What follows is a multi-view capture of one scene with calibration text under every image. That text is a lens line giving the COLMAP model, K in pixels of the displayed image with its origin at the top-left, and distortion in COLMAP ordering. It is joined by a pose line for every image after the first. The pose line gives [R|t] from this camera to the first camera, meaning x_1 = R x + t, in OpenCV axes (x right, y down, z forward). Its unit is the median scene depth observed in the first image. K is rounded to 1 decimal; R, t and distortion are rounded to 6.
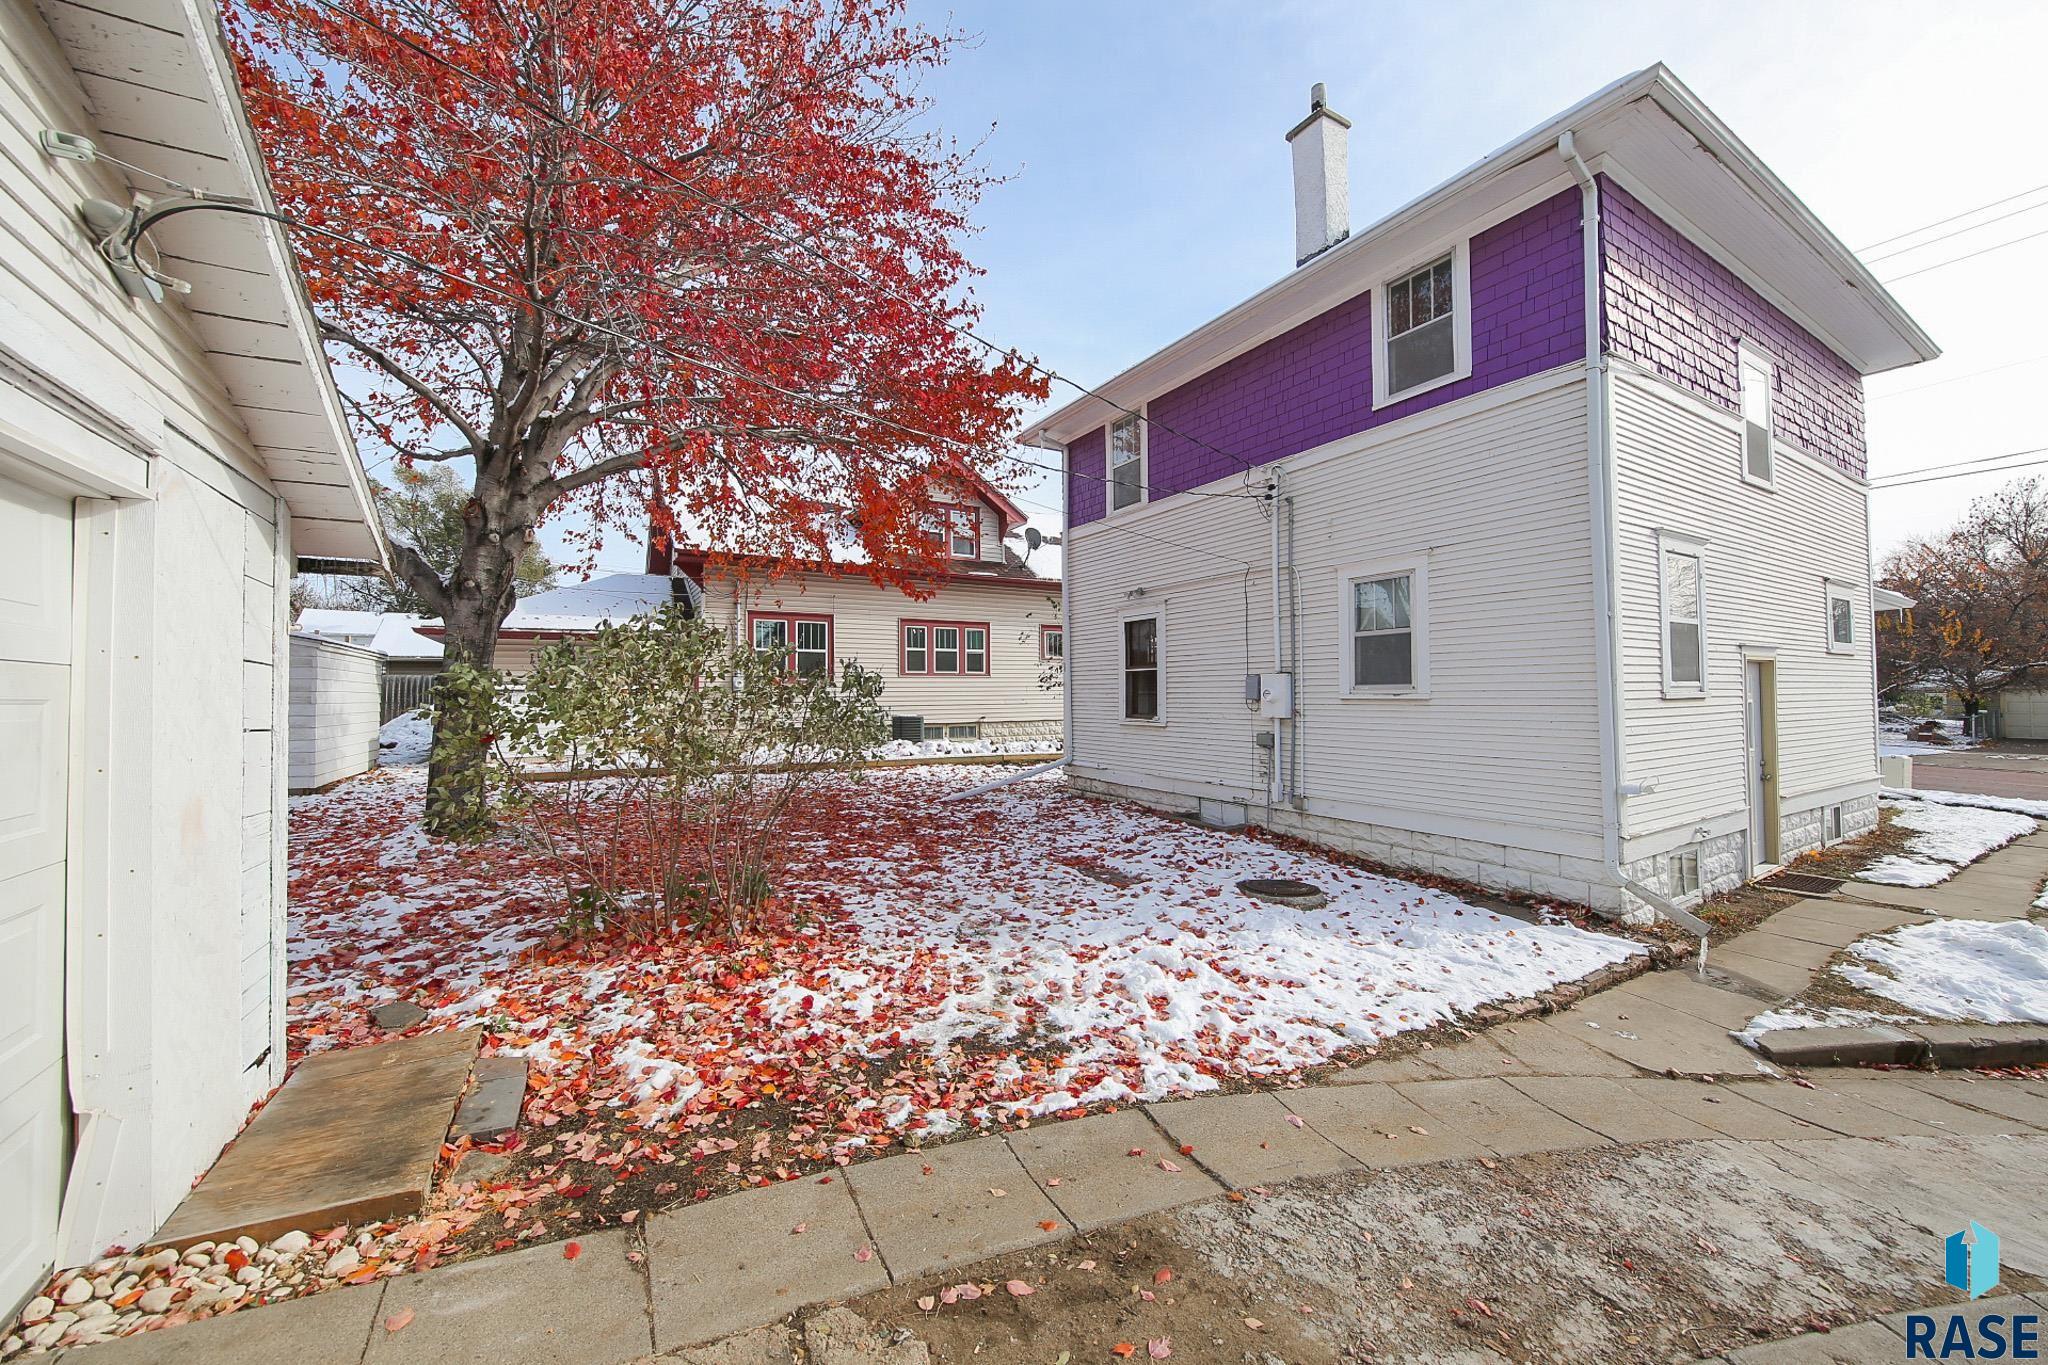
lens RADIAL K [[744.1, 0, 1024.0], [0, 744.1, 682.5], [0, 0, 1]] dist [-0.000775, -0.000130]
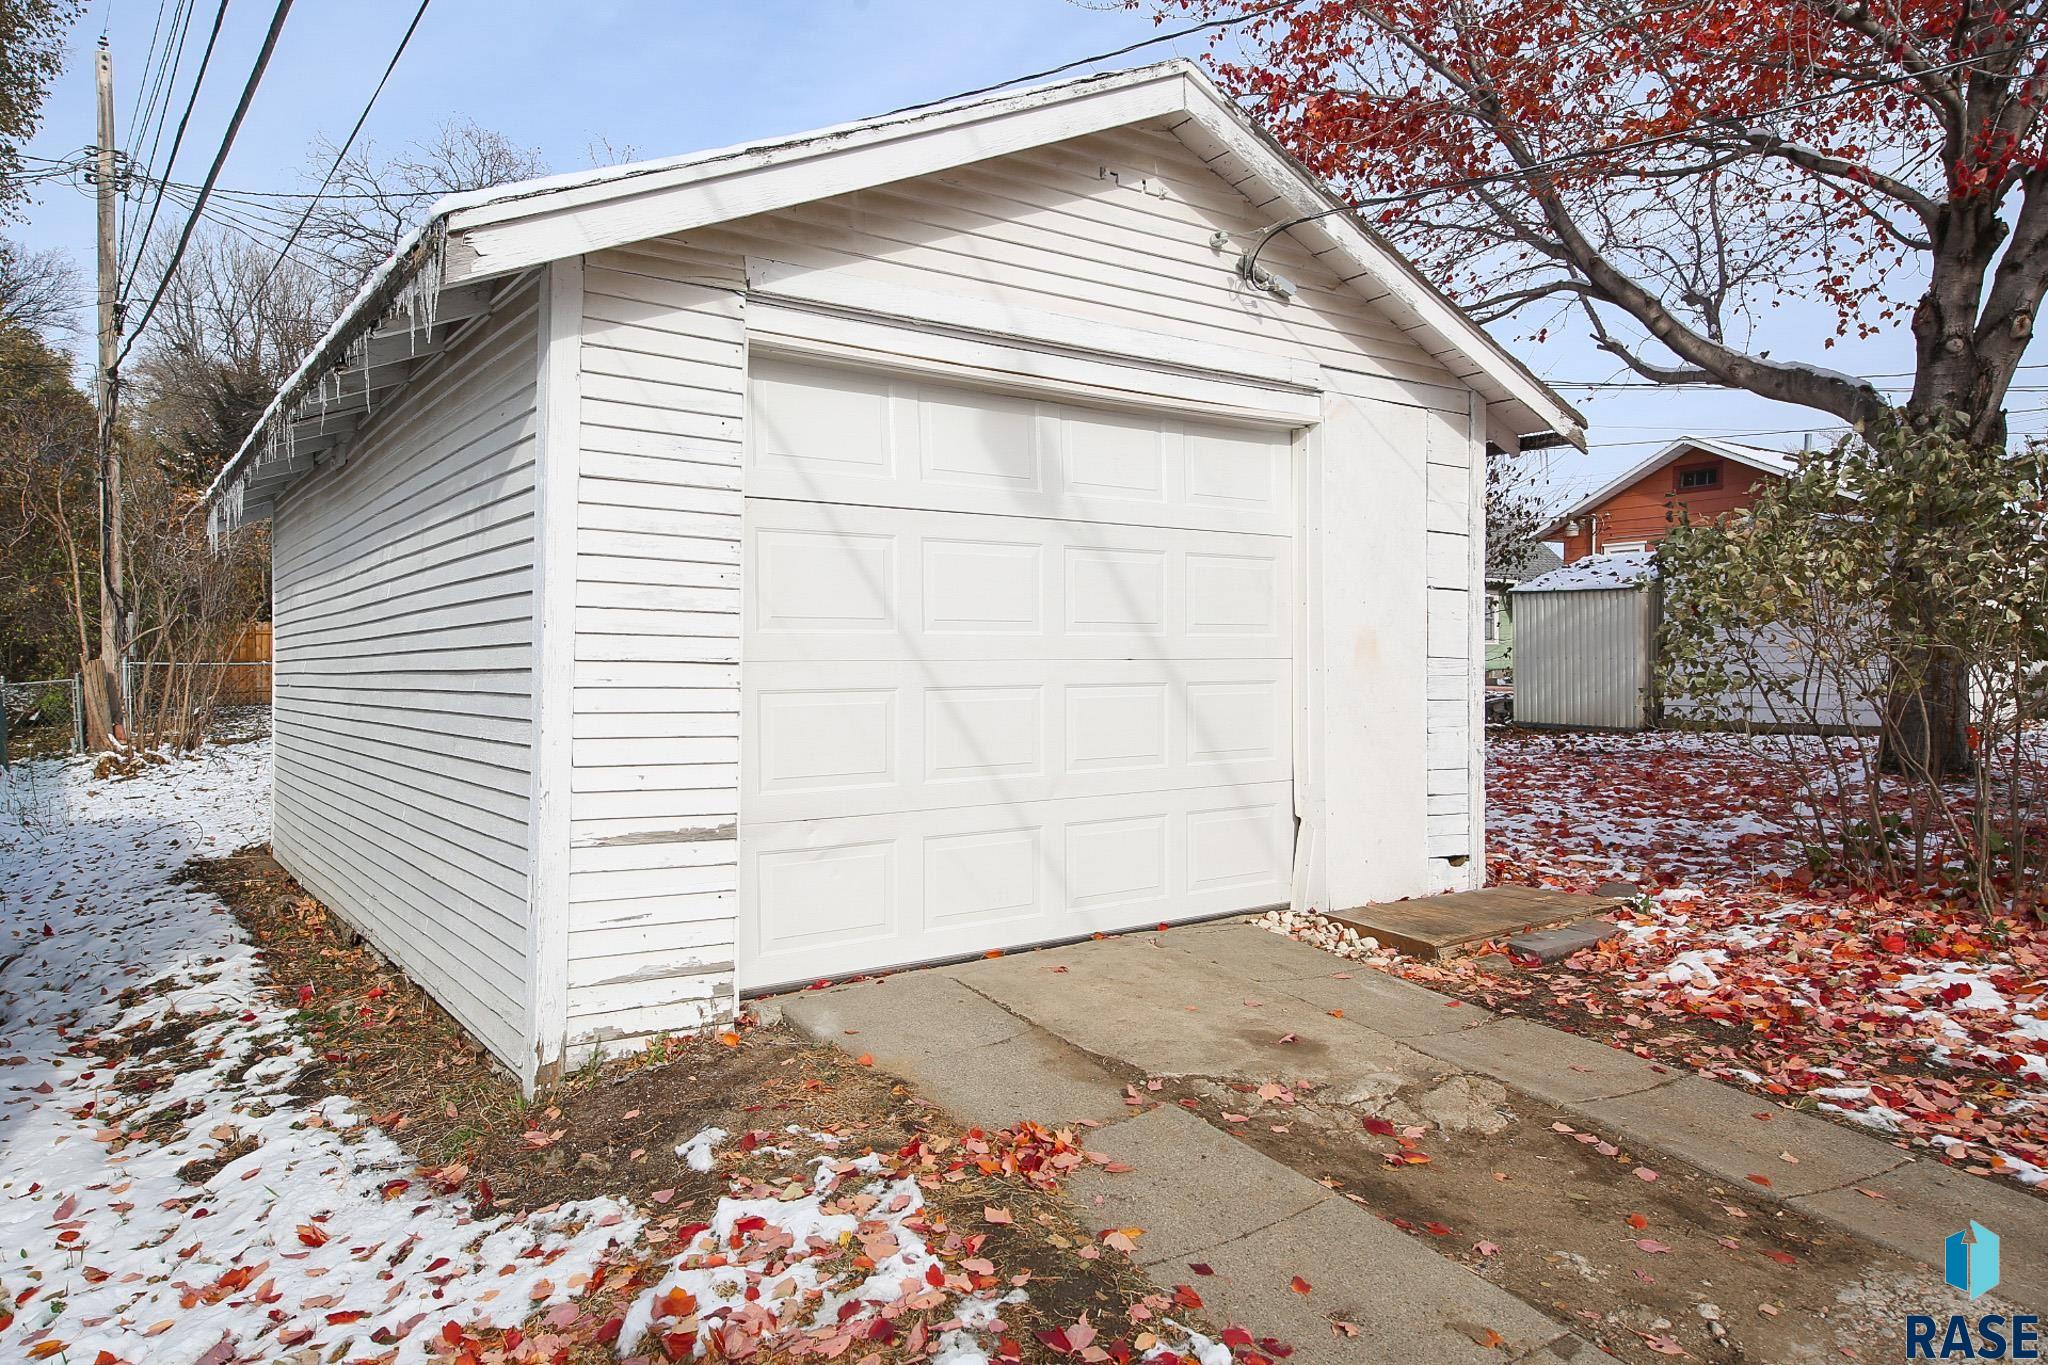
lens RADIAL K [[1396.5, 0, 1024.0], [0, 1396.5, 682.5], [0, 0, 1]] dist [0.000814, 0.000286]
pose [[0.064148, 0.016128, -0.997810, 1.516312], [0.026160, 0.999499, 0.017837, 0.200789], [0.997597, -0.027247, 0.063694, 0.200277]]
